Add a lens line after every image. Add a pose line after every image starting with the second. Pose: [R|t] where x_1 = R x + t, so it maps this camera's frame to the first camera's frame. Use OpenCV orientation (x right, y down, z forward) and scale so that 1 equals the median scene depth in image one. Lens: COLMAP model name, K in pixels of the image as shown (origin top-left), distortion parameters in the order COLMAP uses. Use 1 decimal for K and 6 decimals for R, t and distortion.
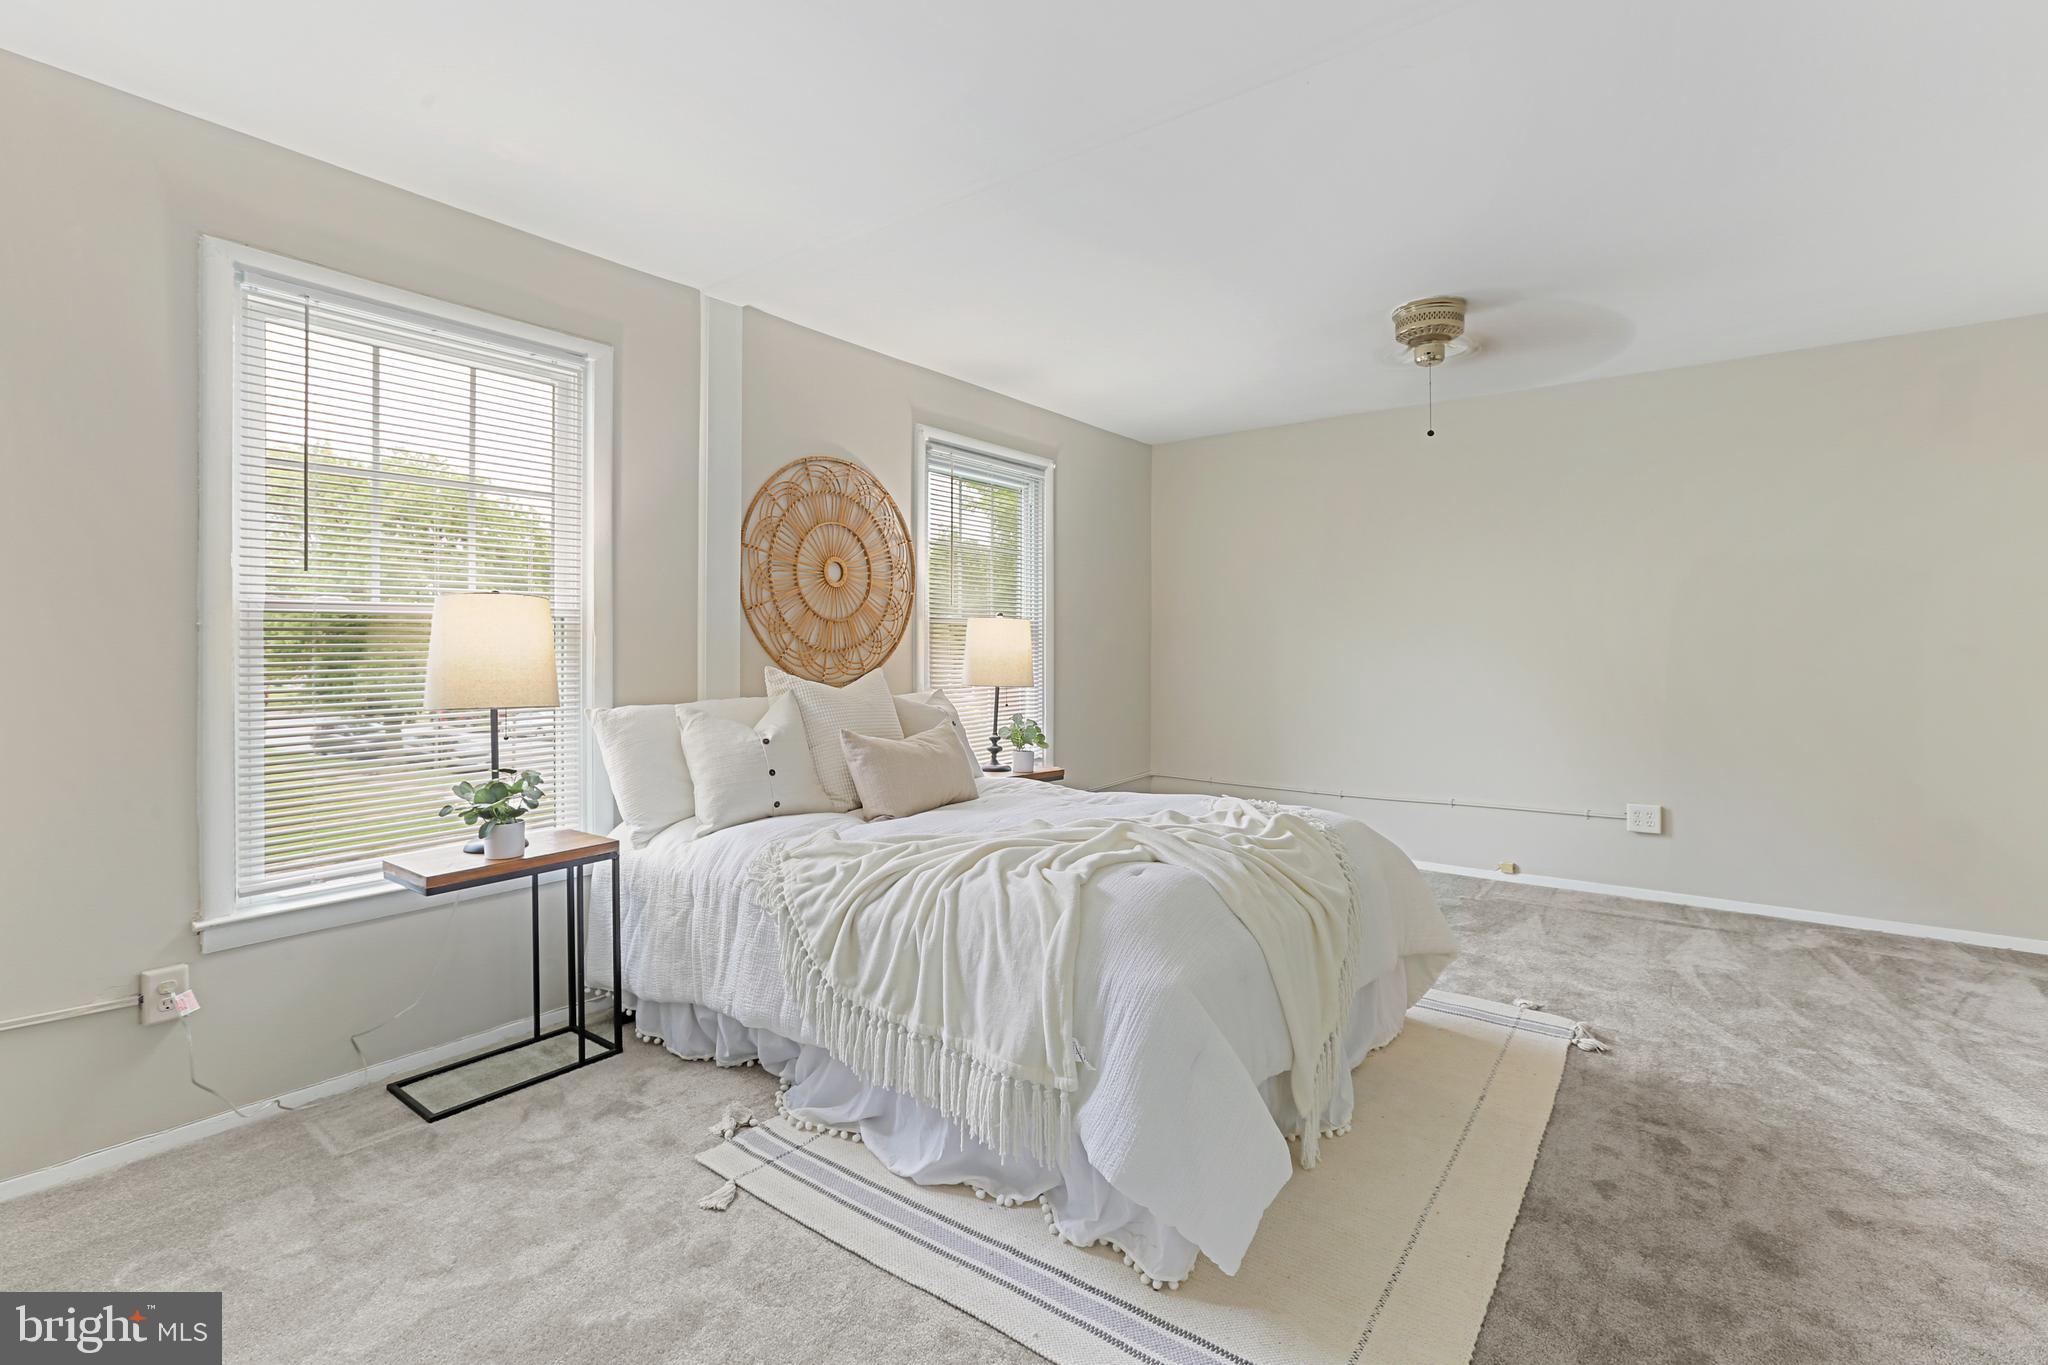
lens RADIAL K [[939.4, 0, 980.5], [0, 939.4, 667.8], [0, 0, 1]] dist [-0.040708, 0.019666]
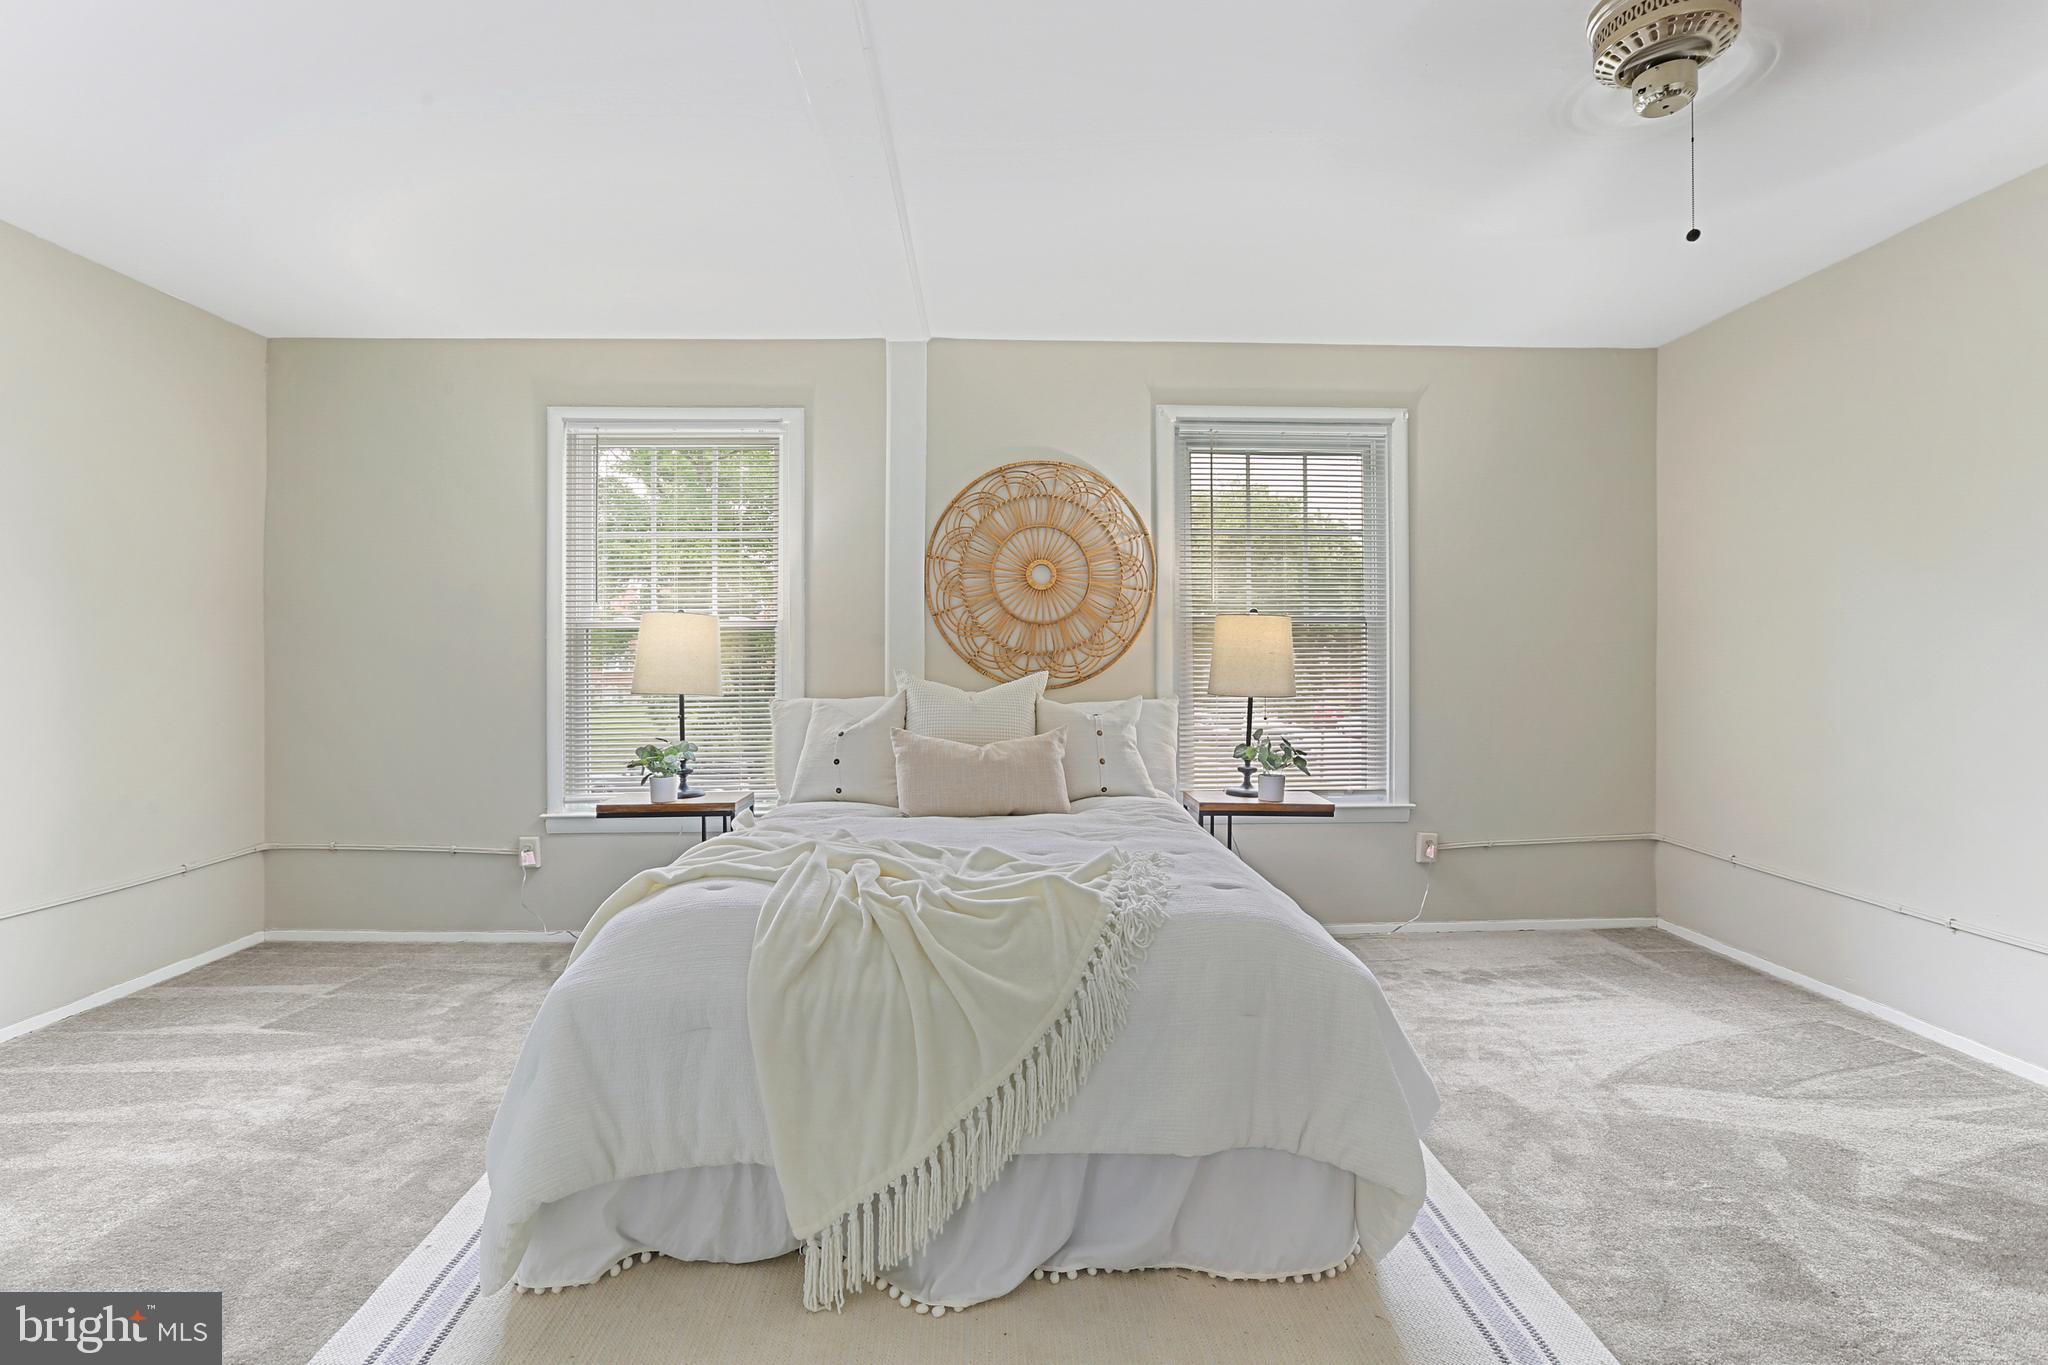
lens RADIAL K [[939.4, 0, 1012.8], [0, 939.4, 662.7], [0, 0, 1]] dist [-0.040708, 0.019666]
pose [[0.640373, 0.013039, -0.767954, 0.610168], [-0.014269, 0.999885, 0.005079, -0.013030], [0.767932, 0.007705, 0.640485, 0.342600]]
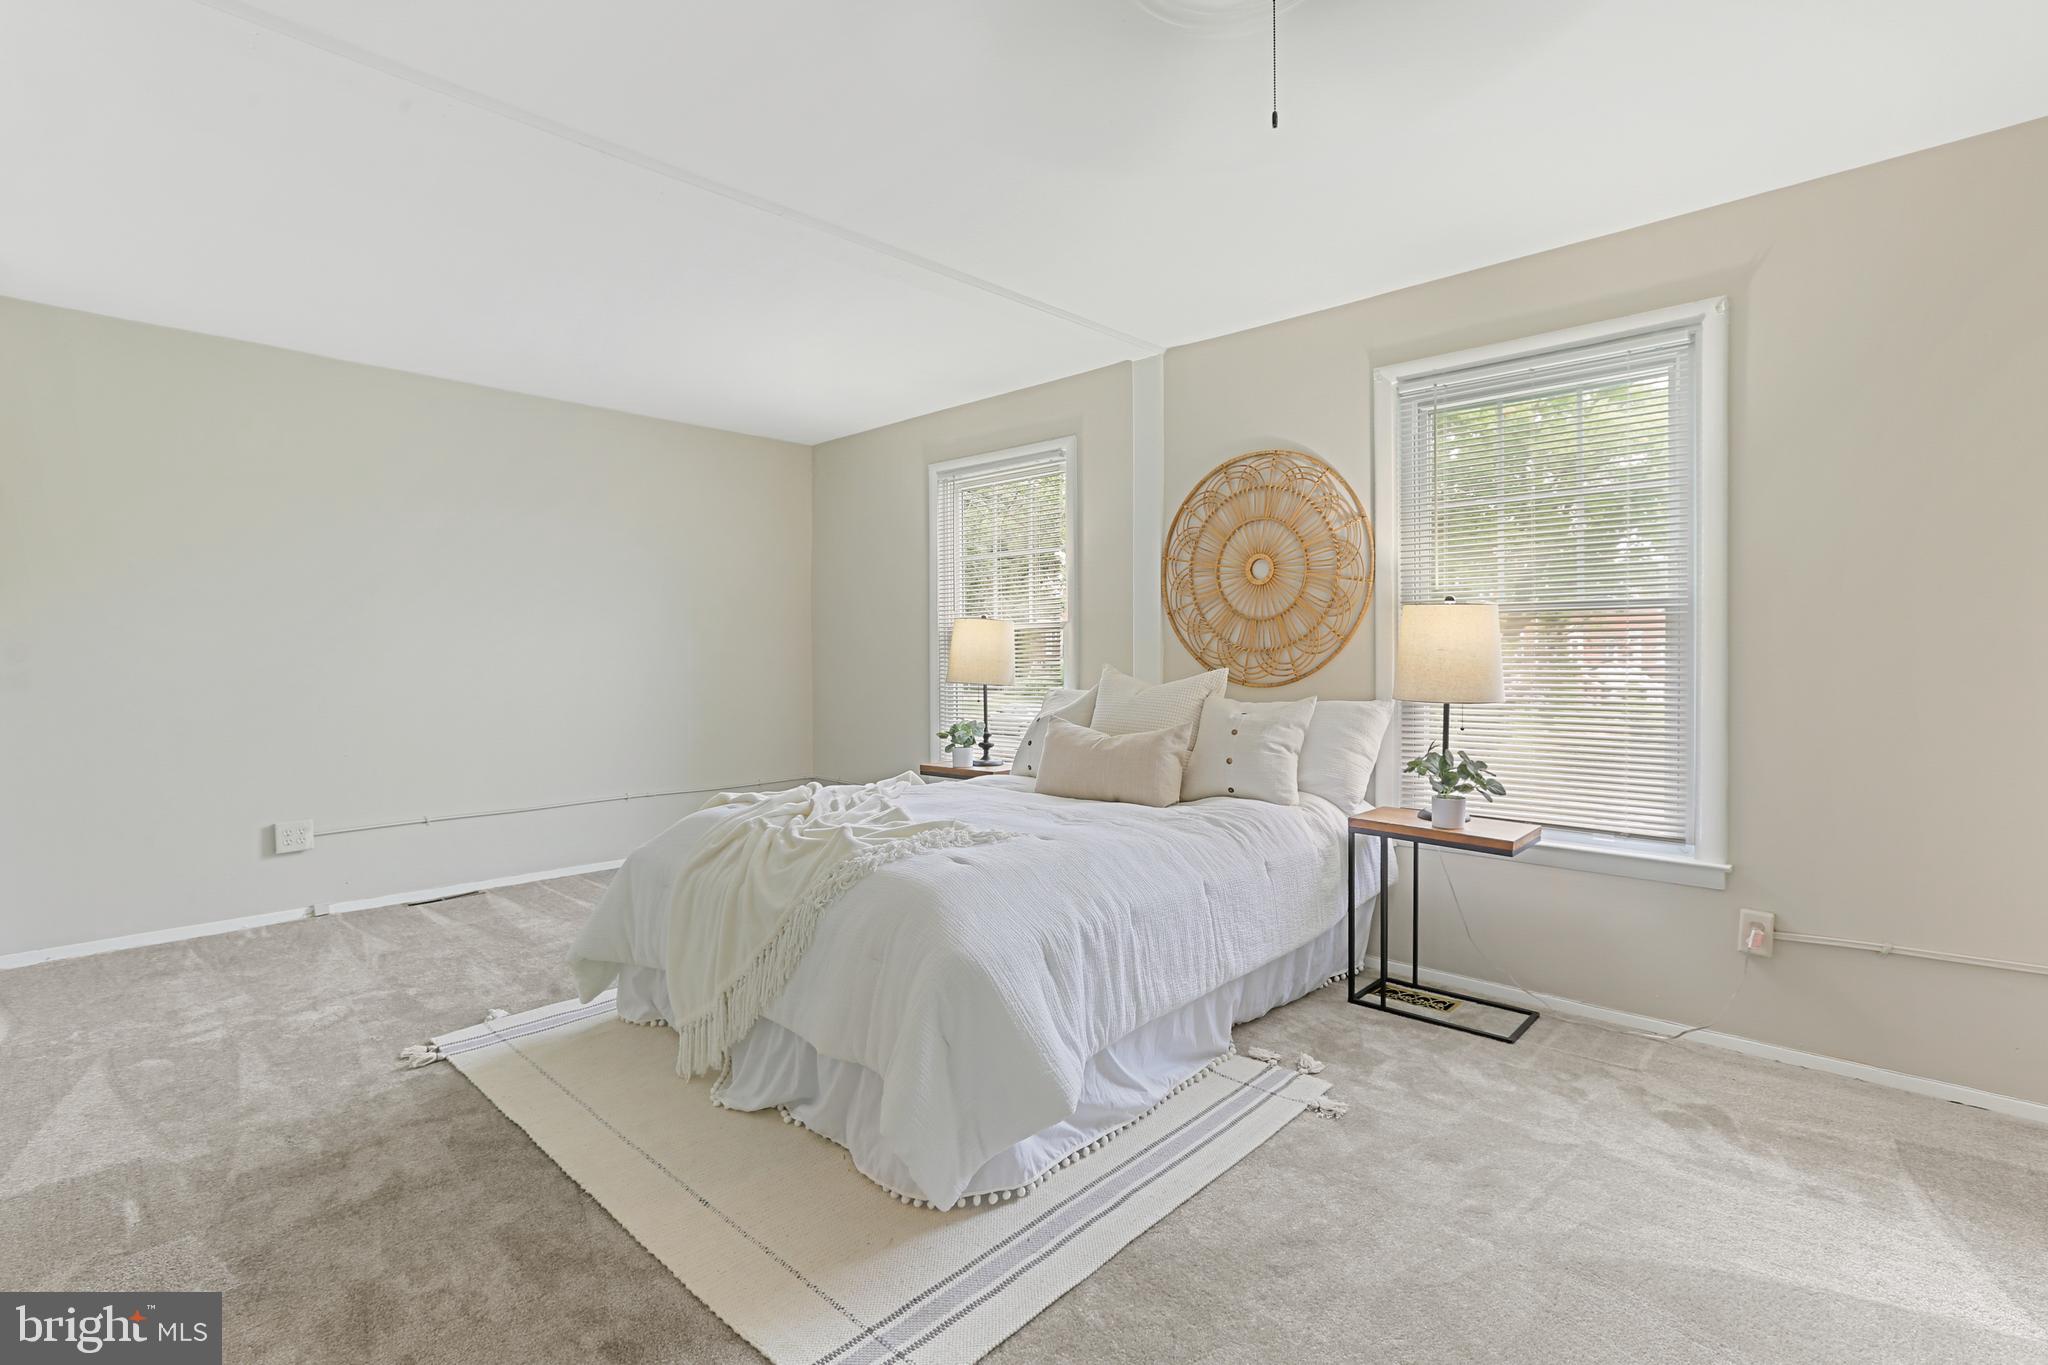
lens RADIAL K [[939.4, 0, 1002.5], [0, 939.4, 680.2], [0, 0, 1]] dist [-0.040708, 0.019666]
pose [[-0.103451, 0.038204, -0.993901, 0.861477], [-0.010606, 0.999163, 0.039511, -0.022912], [0.994578, 0.014629, -0.102959, 0.854309]]
